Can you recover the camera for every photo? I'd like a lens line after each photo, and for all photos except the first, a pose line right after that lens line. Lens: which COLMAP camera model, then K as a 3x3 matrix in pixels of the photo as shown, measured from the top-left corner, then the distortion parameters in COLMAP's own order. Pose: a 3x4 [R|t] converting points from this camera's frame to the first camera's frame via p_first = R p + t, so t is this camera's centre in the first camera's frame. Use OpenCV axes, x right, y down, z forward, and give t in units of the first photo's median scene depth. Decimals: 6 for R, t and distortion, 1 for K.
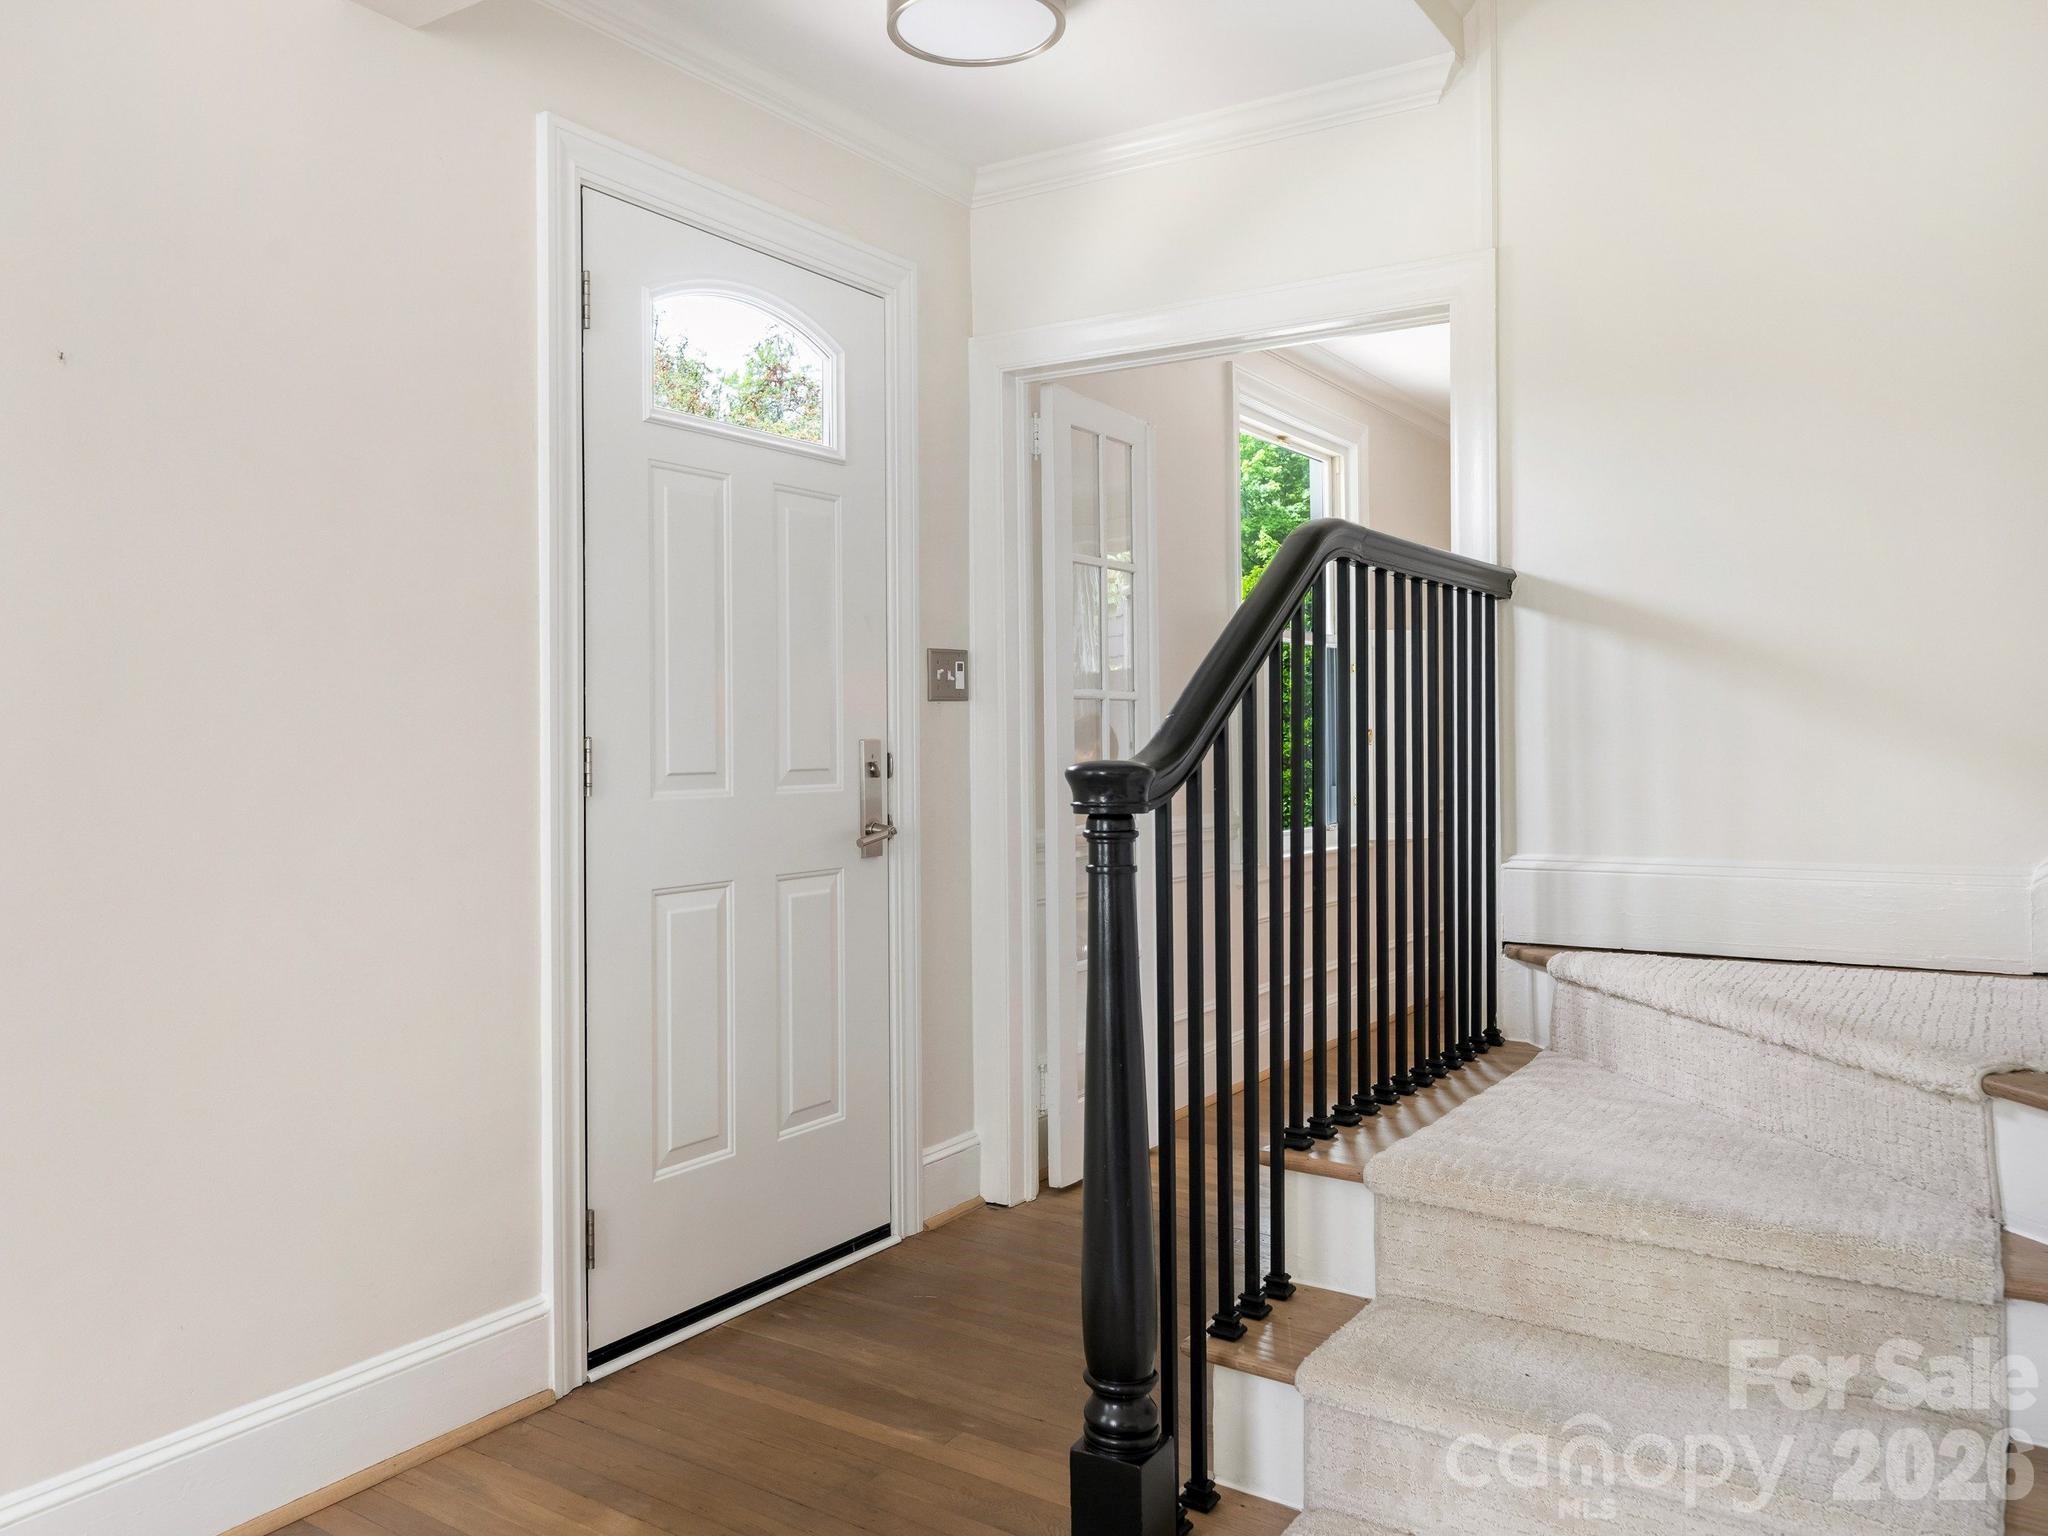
lens RADIAL K [[1432.3, 0, 1024.0], [0, 1432.3, 768.0], [0, 0, 1]] dist [0.004603, -0.000587]
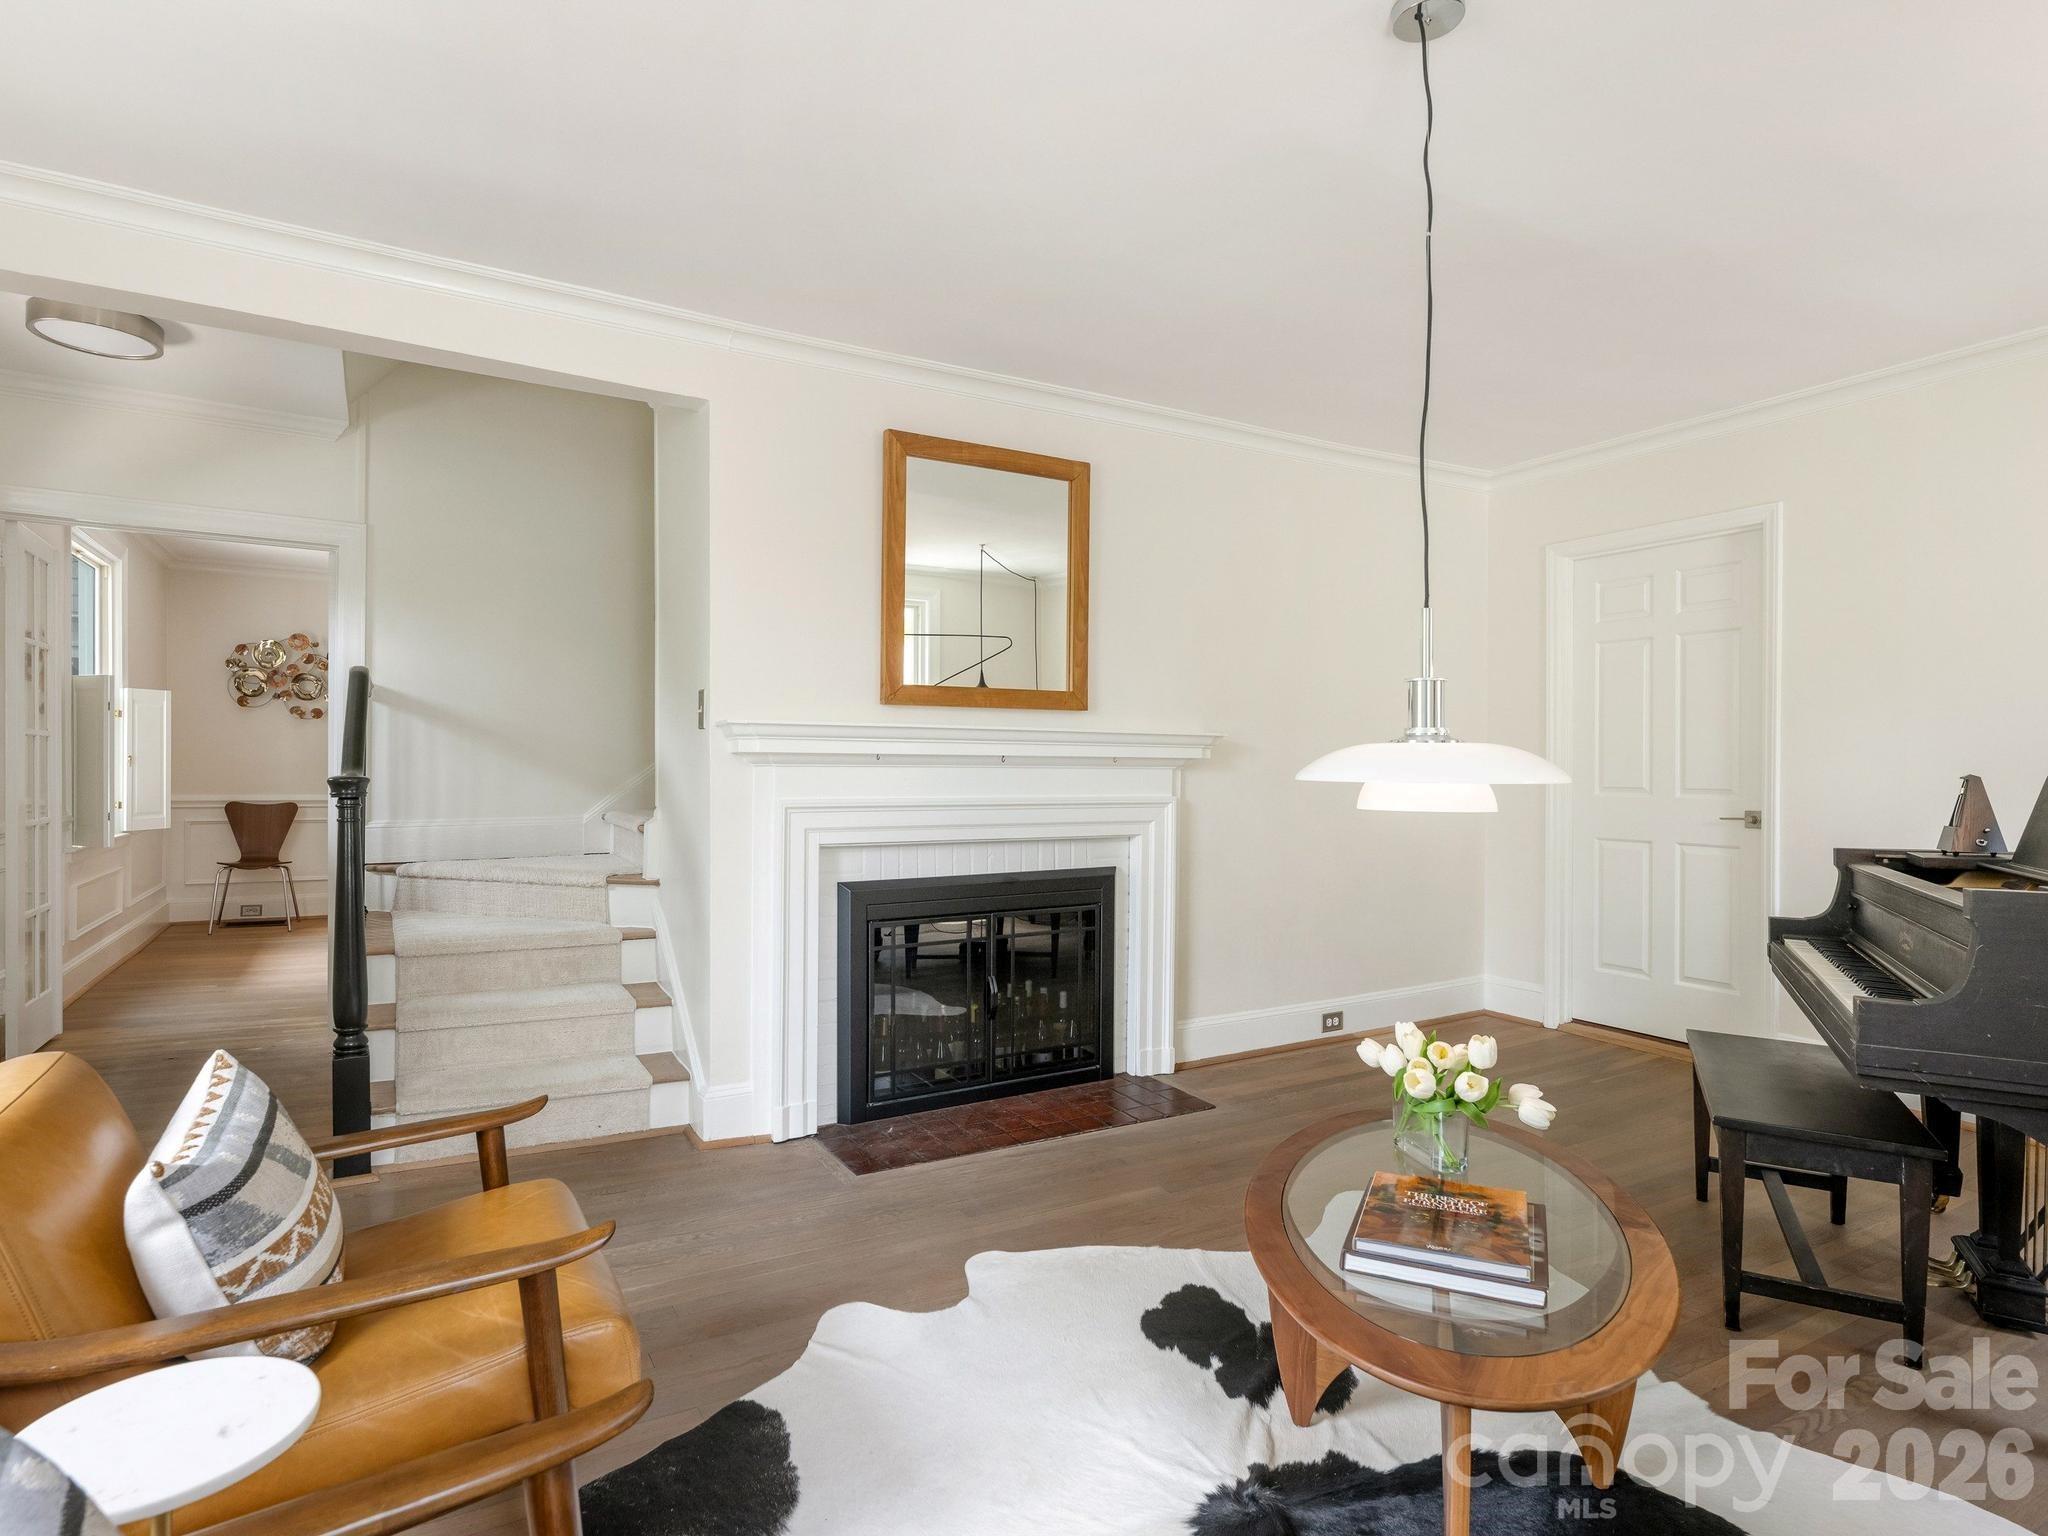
lens RADIAL K [[1196.5, 0, 1024.0], [0, 1196.5, 768.0], [0, 0, 1]] dist [0.017045, -0.000117]
pose [[0.416985, 0.006562, 0.908890, -1.206061], [0.003297, 0.999956, -0.008732, 0.003914], [-0.908907, 0.006638, 0.416945, -0.826729]]
